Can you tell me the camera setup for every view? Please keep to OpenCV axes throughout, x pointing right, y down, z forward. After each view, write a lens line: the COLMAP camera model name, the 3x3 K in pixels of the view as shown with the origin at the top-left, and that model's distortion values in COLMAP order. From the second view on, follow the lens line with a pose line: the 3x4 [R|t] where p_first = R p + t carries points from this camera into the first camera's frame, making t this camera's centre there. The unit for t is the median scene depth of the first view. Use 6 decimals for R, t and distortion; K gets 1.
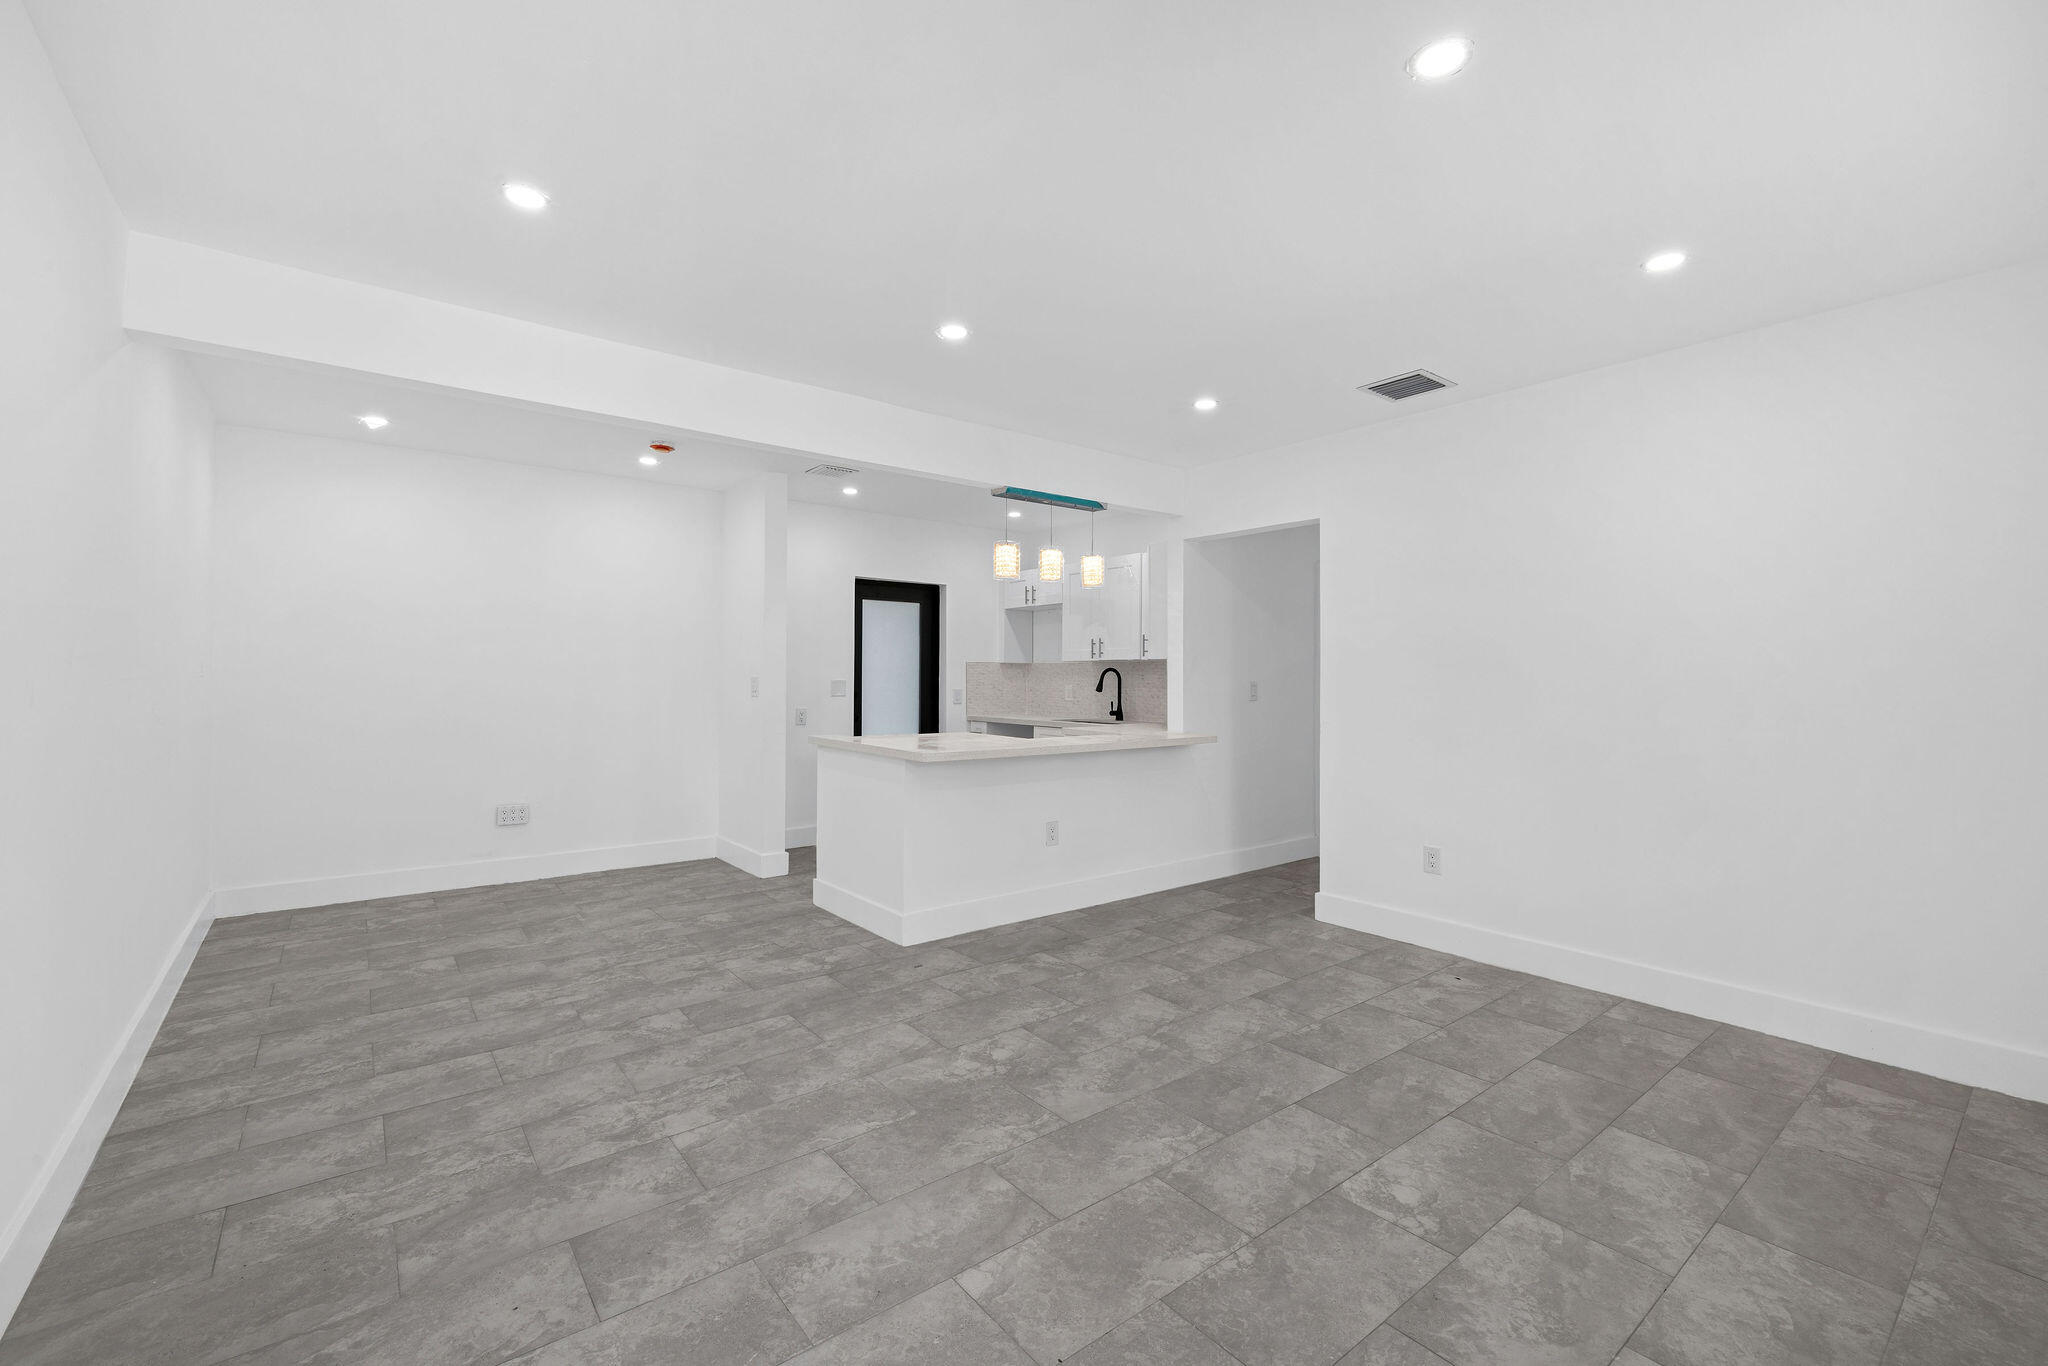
lens RADIAL K [[875.7, 0, 1022.0], [0, 875.7, 675.7], [0, 0, 1]] dist [-0.001065, -0.000159]
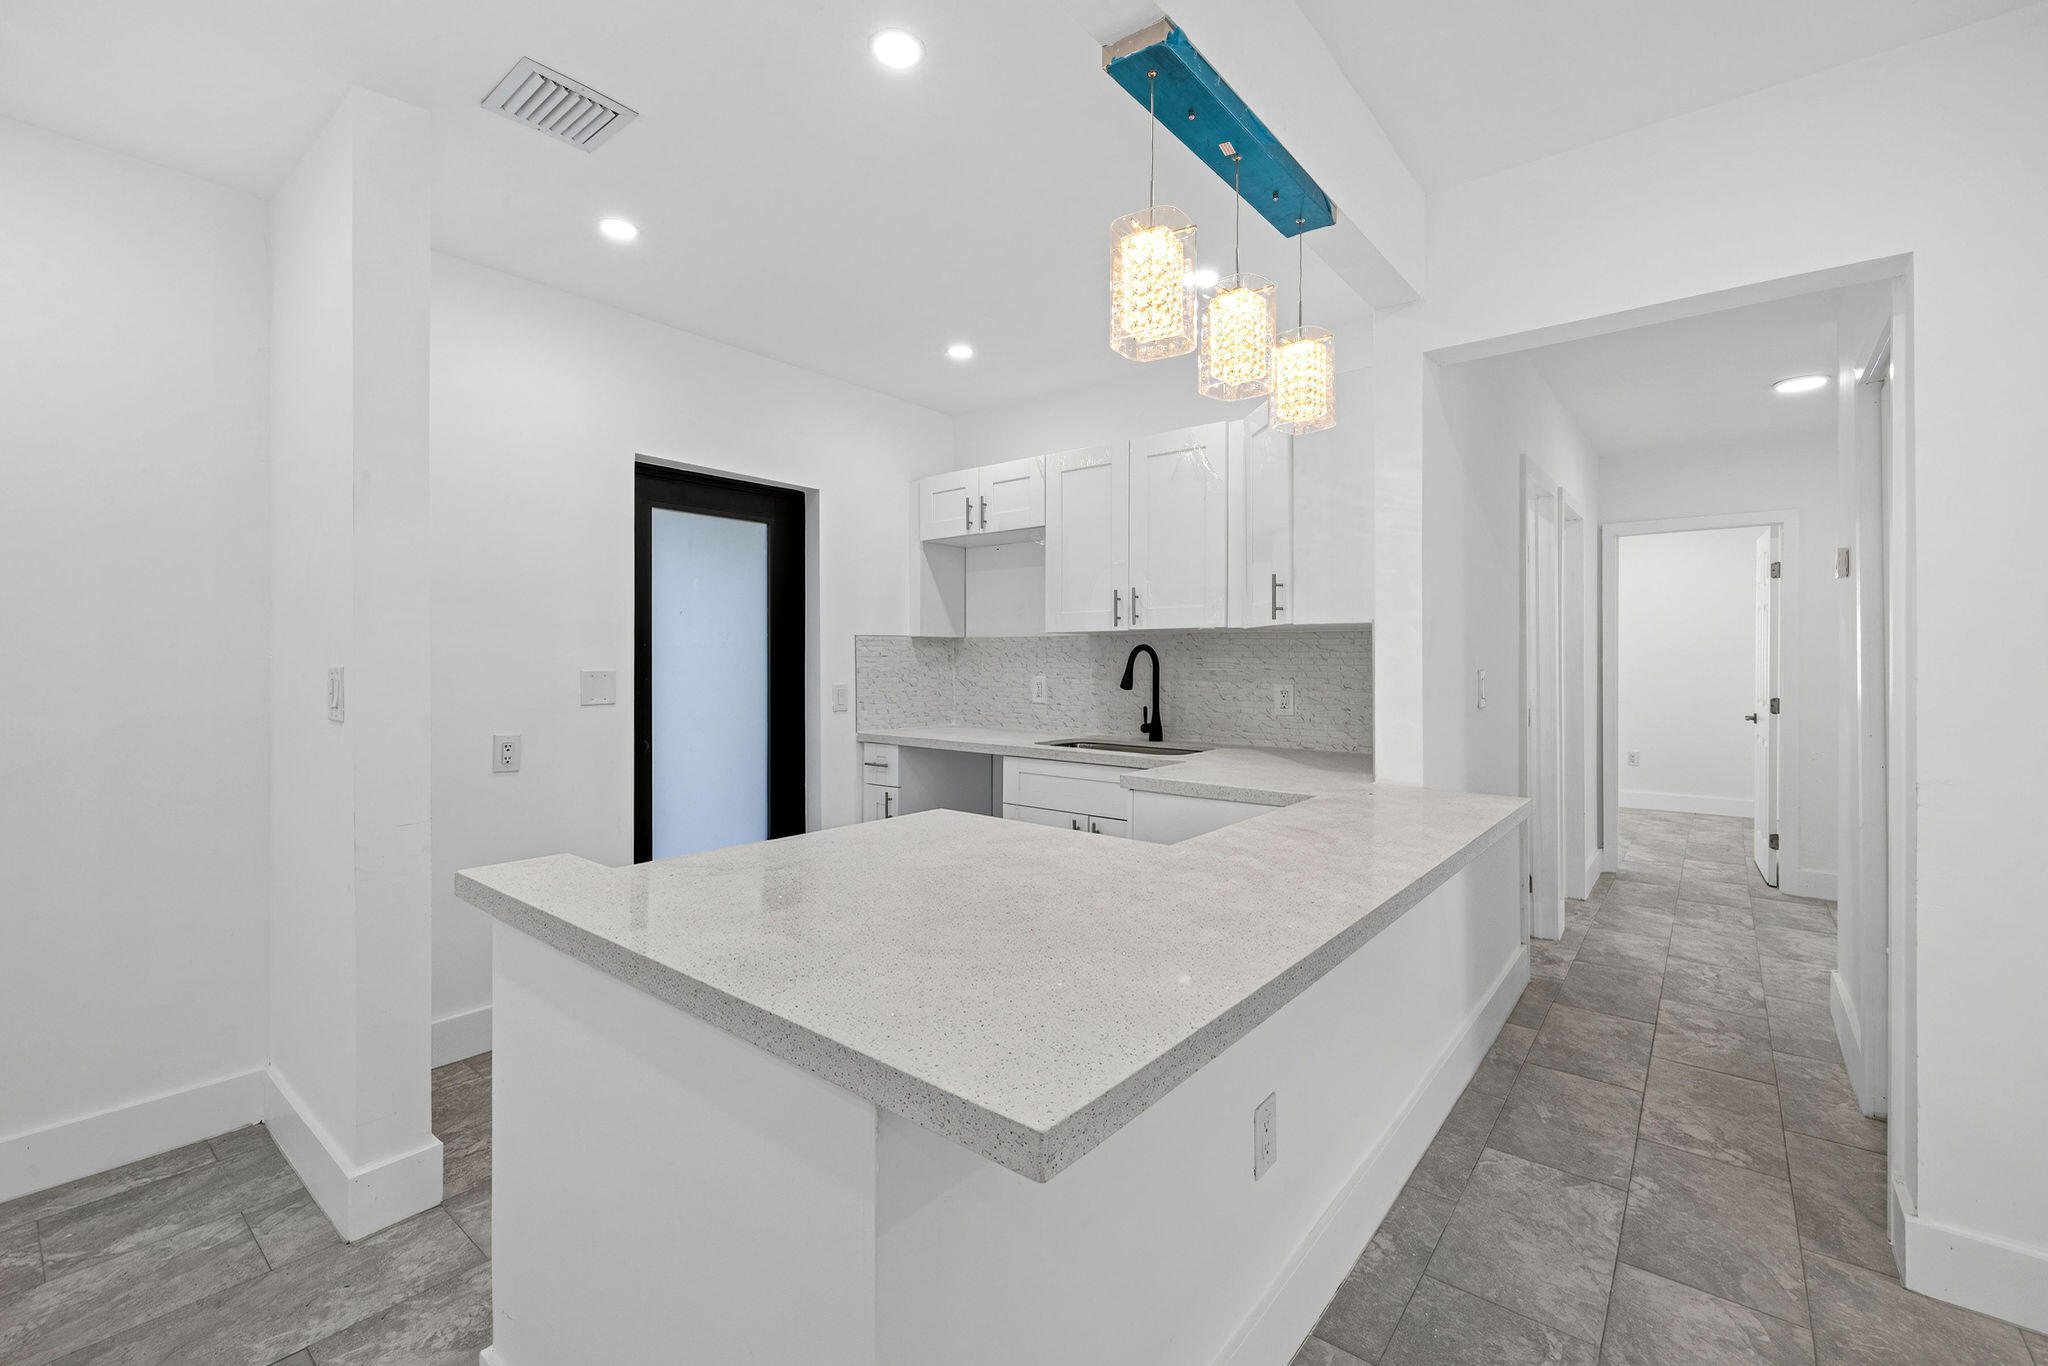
lens RADIAL K [[879.9, 0, 1025.3], [0, 879.9, 662.0], [0, 0, 1]] dist [-0.002230, -0.000476]
pose [[0.975765, -0.005526, 0.218753, -0.124844], [0.004428, 0.999975, 0.005511, -0.002026], [-0.218778, -0.004409, 0.975765, 0.685236]]
